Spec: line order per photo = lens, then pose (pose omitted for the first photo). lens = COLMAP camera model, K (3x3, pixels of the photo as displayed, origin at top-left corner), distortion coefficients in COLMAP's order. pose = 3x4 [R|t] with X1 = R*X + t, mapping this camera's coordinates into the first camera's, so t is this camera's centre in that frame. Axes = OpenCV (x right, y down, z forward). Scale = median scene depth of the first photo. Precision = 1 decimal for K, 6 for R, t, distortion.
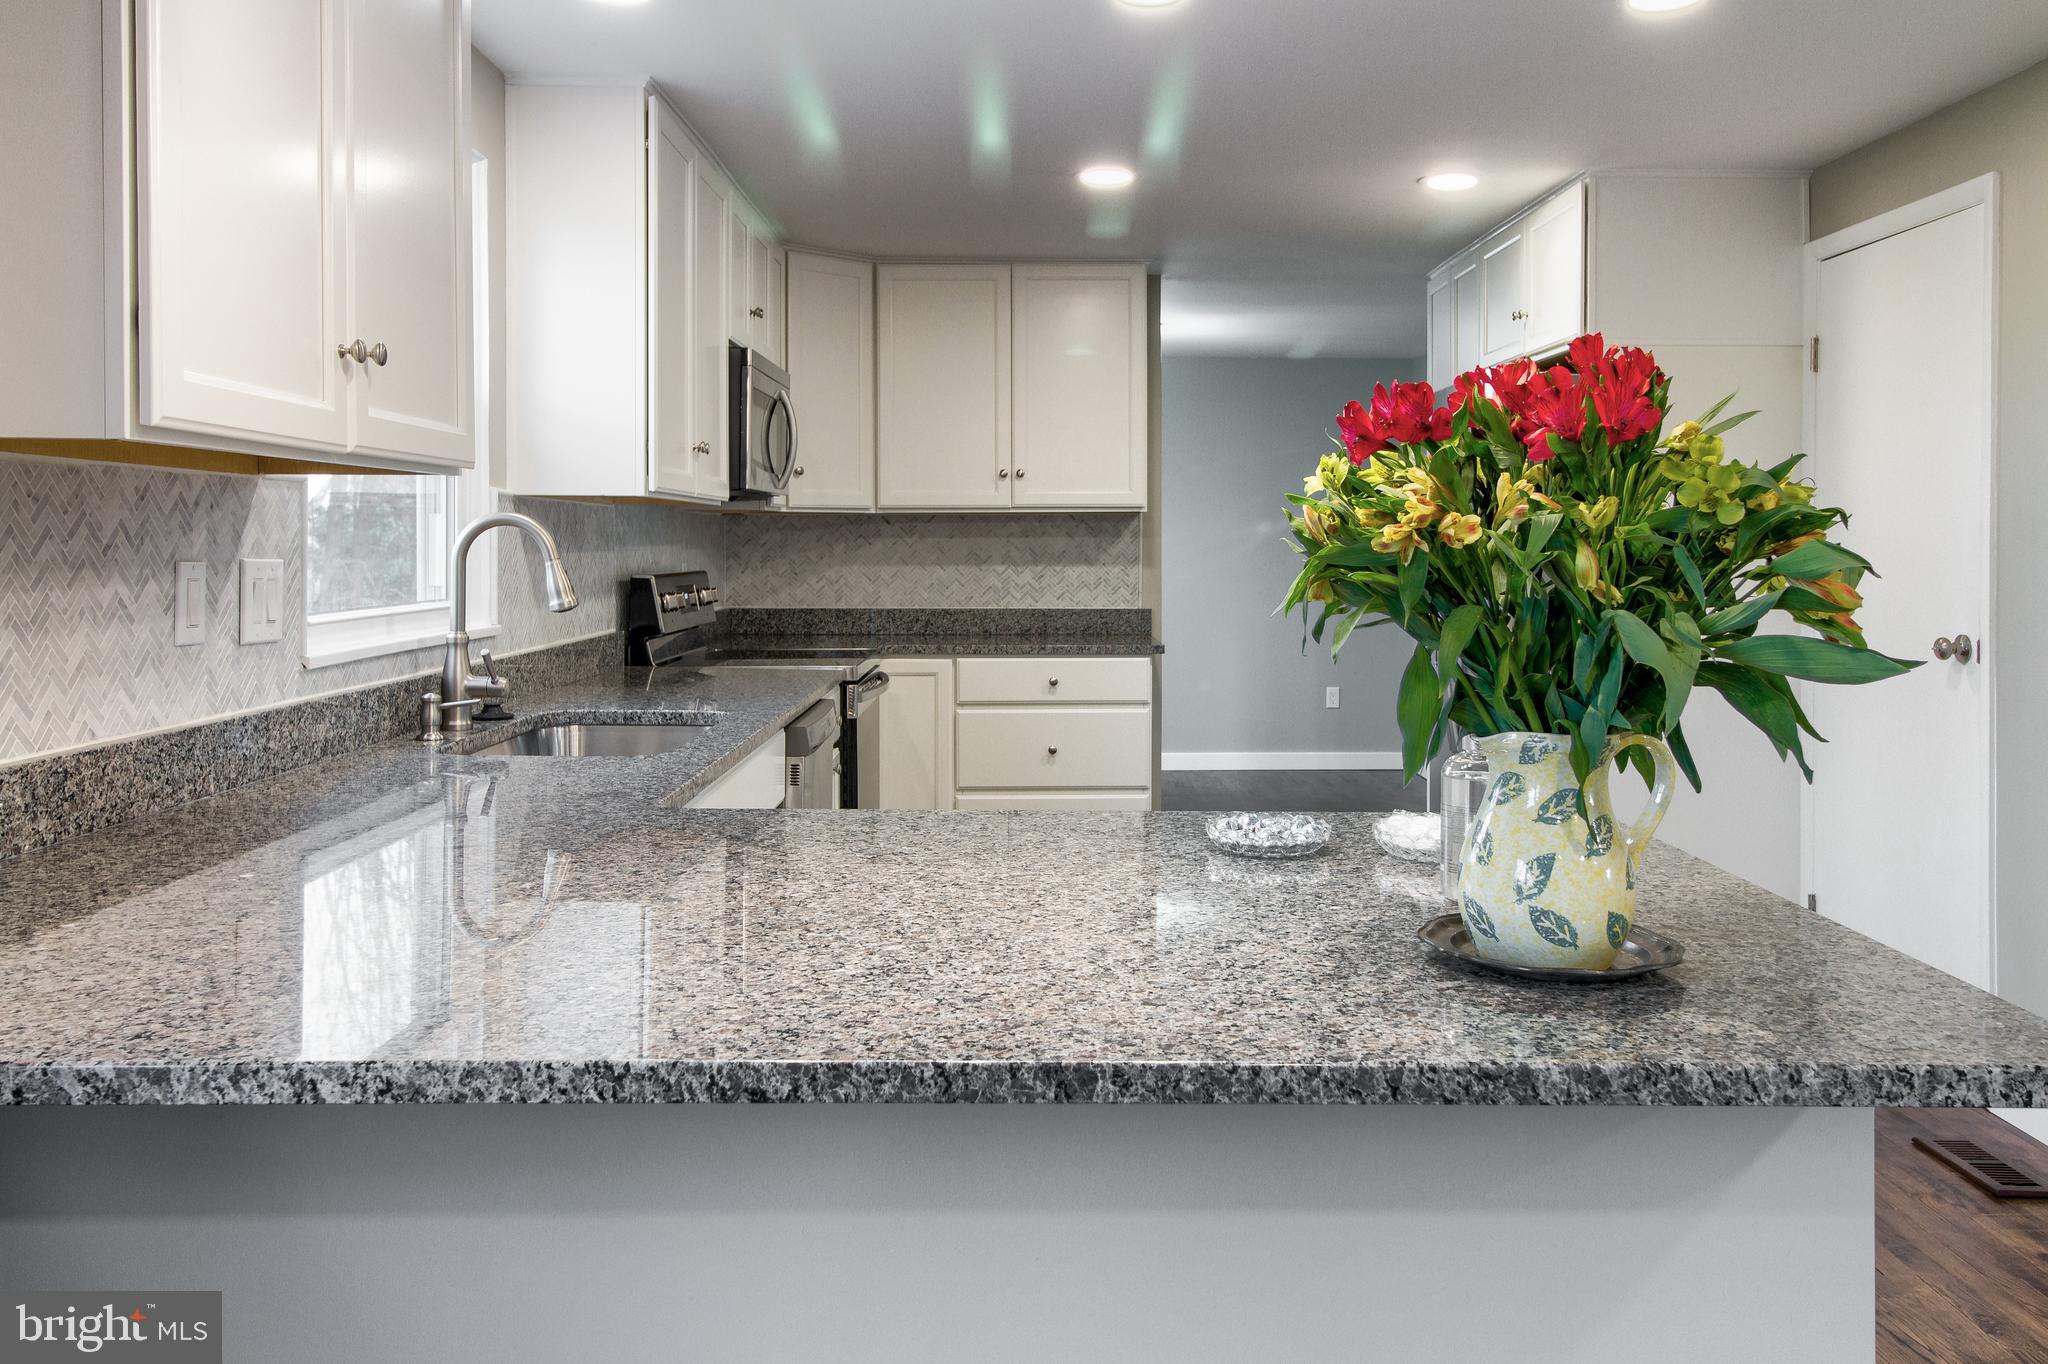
lens RADIAL K [[1689.8, 0, 1073.6], [0, 1689.8, 556.1], [0, 0, 1]] dist [0.036055, 0.001116]
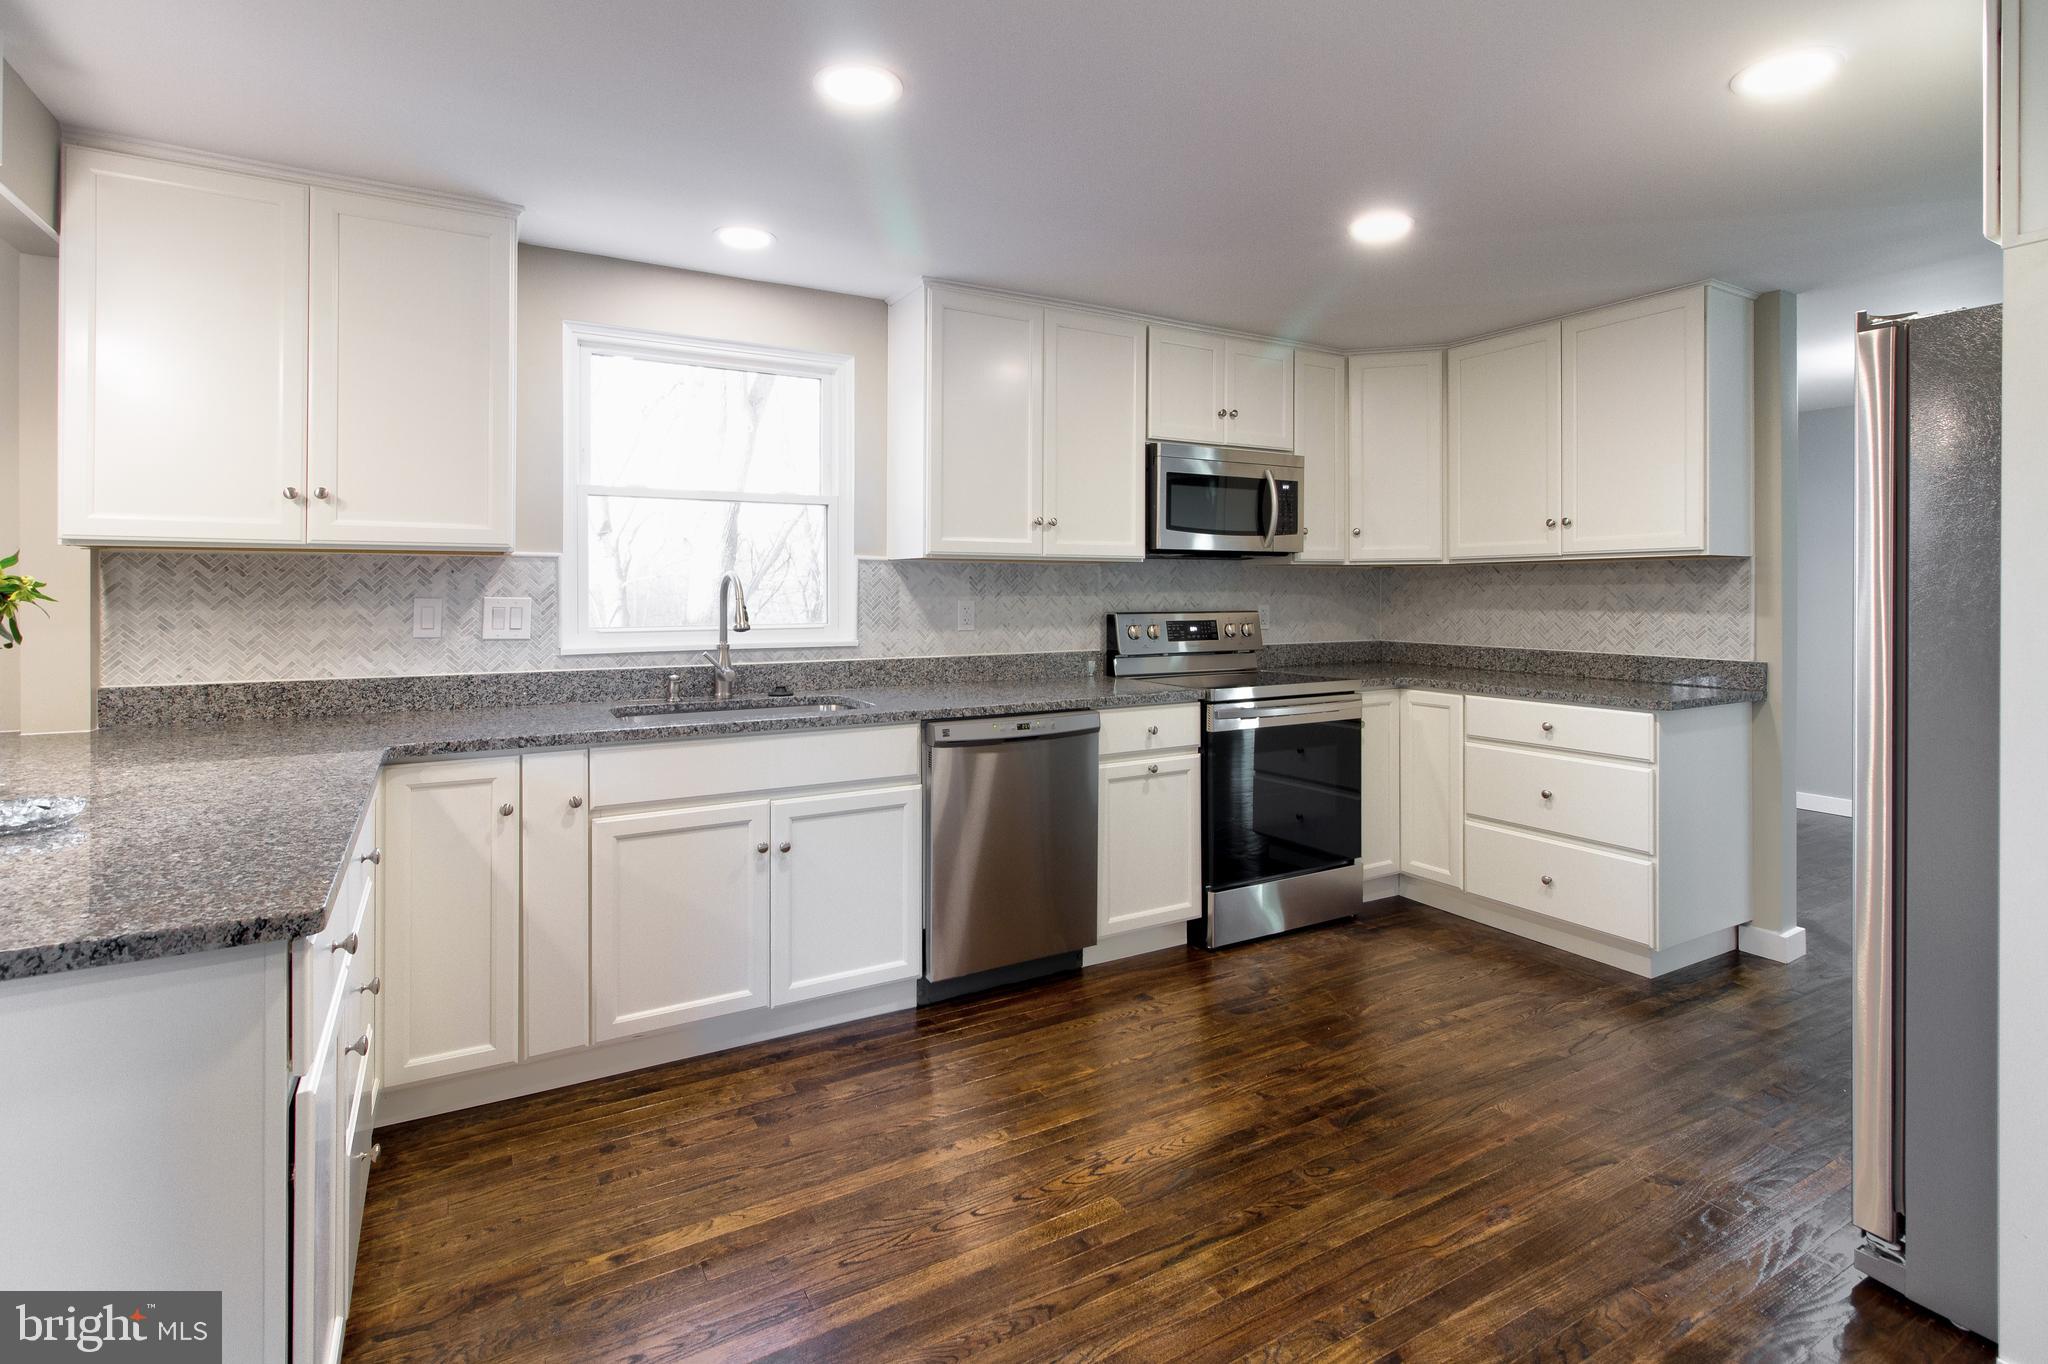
lens RADIAL K [[994.9, 0, 982.7], [0, 994.9, 585.1], [0, 0, 1]] dist [0.001442, 0.000508]
pose [[0.459423, -0.006624, -0.888193, 0.441694], [-0.006426, 0.999921, -0.010782, -0.002015], [0.888195, 0.010661, 0.459344, 0.521807]]
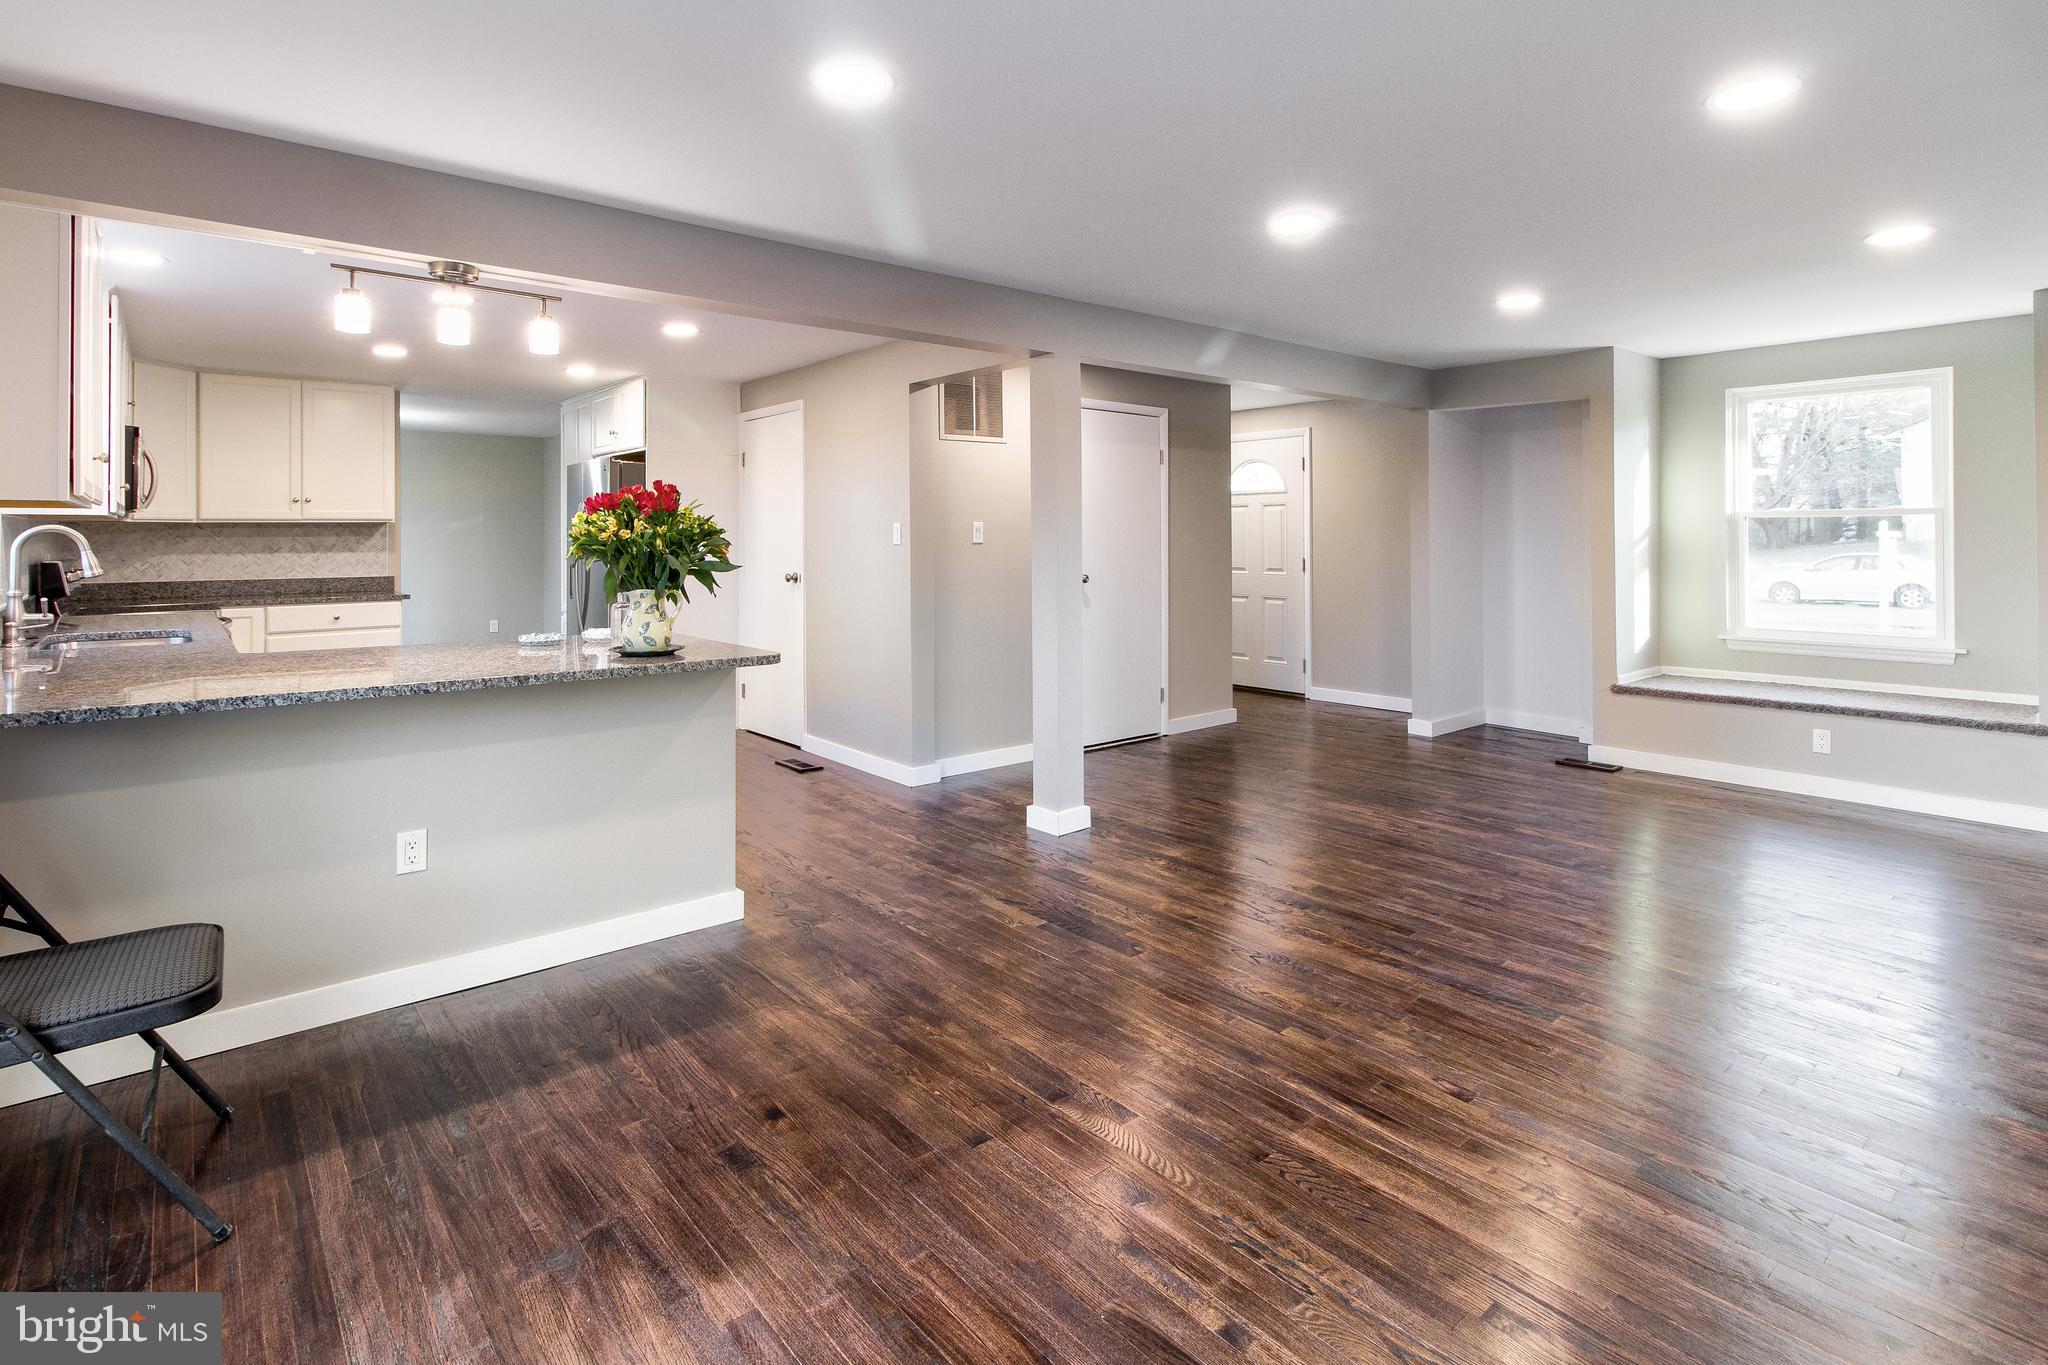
lens RADIAL K [[1010.3, 0, 1076.4], [0, 1010.3, 525.2], [0, 0, 1]] dist [0.001051, -0.000356]
pose [[0.760683, 0.002299, 0.649119, -0.135709], [0.010866, 0.999809, -0.016274, 0.003300], [-0.649032, 0.019432, 0.760513, -0.395787]]
